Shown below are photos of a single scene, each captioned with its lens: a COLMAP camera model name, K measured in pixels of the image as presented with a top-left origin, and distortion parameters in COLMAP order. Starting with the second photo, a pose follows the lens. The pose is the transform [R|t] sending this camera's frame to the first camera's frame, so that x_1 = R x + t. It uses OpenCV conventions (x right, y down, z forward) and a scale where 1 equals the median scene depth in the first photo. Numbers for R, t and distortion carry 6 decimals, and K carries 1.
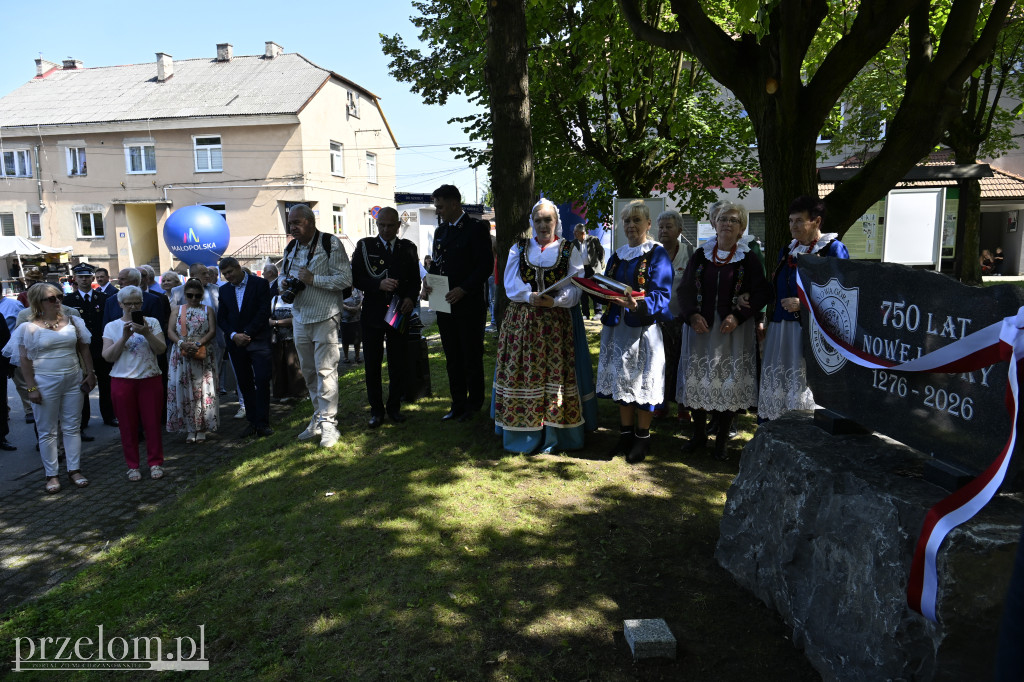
lens RADIAL K [[690.2, 0, 464.0], [0, 690.2, 337.7], [0, 0, 1]] dist [-0.000543, -0.000569]
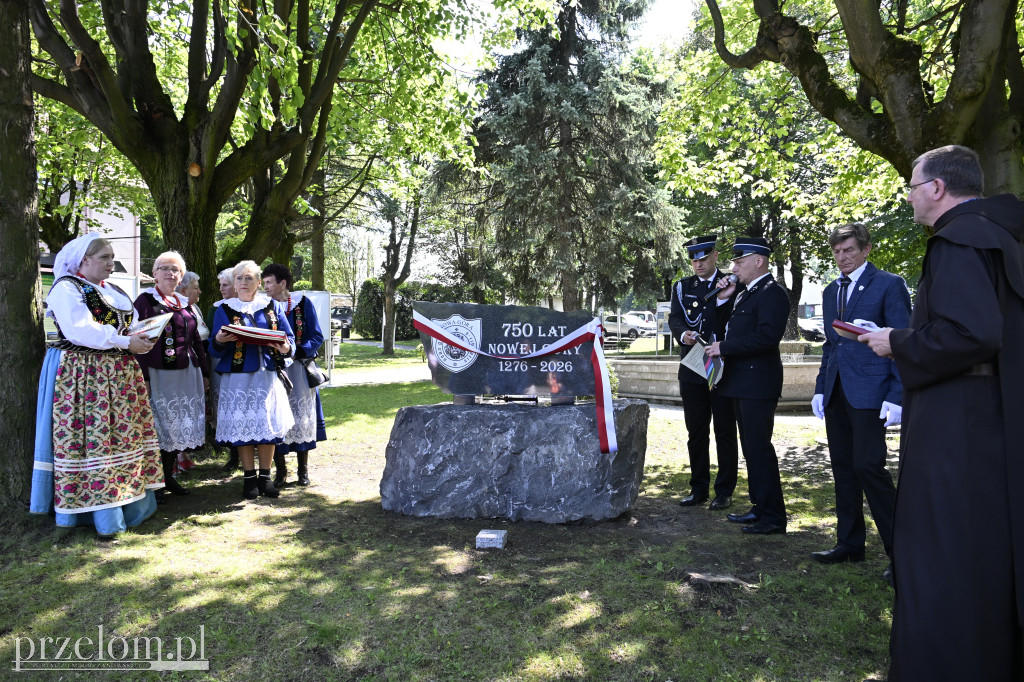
lens RADIAL K [[757.1, 0, 512.0], [0, 757.1, 341.0], [0, 0, 1]] dist [0.001325, -0.002481]
pose [[0.162842, 0.022507, 0.986395, -0.740806], [0.132292, 0.990214, -0.044434, 0.045695], [-0.977743, 0.137728, 0.158271, 0.341821]]
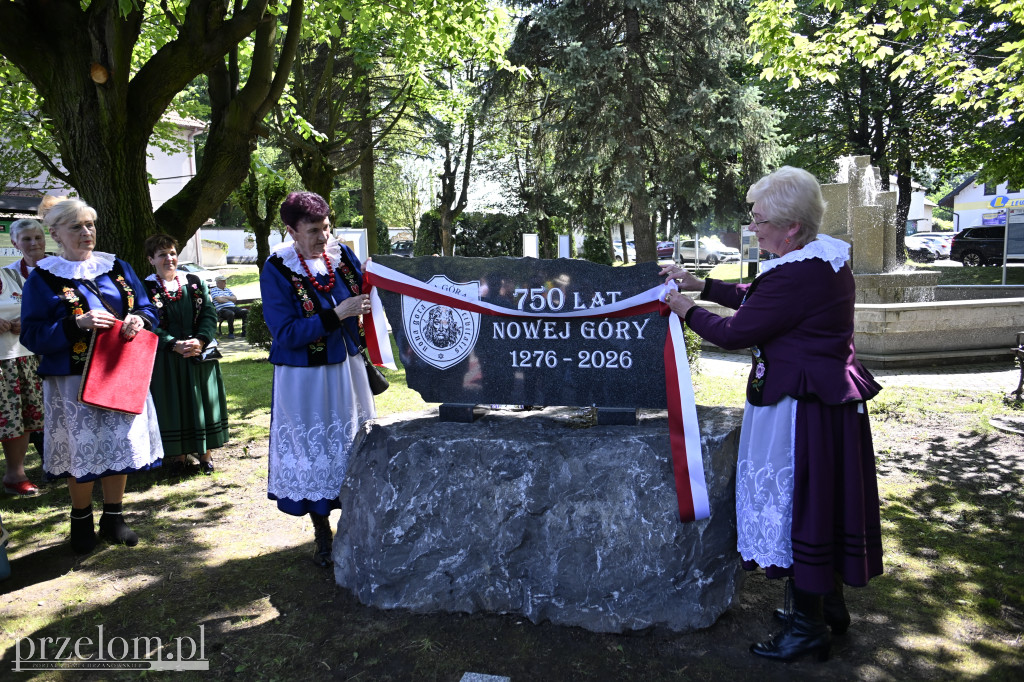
lens RADIAL K [[705.7, 0, 512.0], [0, 705.7, 341.0], [0, 0, 1]] dist [-0.002204, 0.001439]
pose [[0.270747, -0.089101, 0.958518, -0.267117], [0.158016, 0.986315, 0.047051, -0.012834], [-0.949593, 0.138722, 0.281121, 0.359675]]
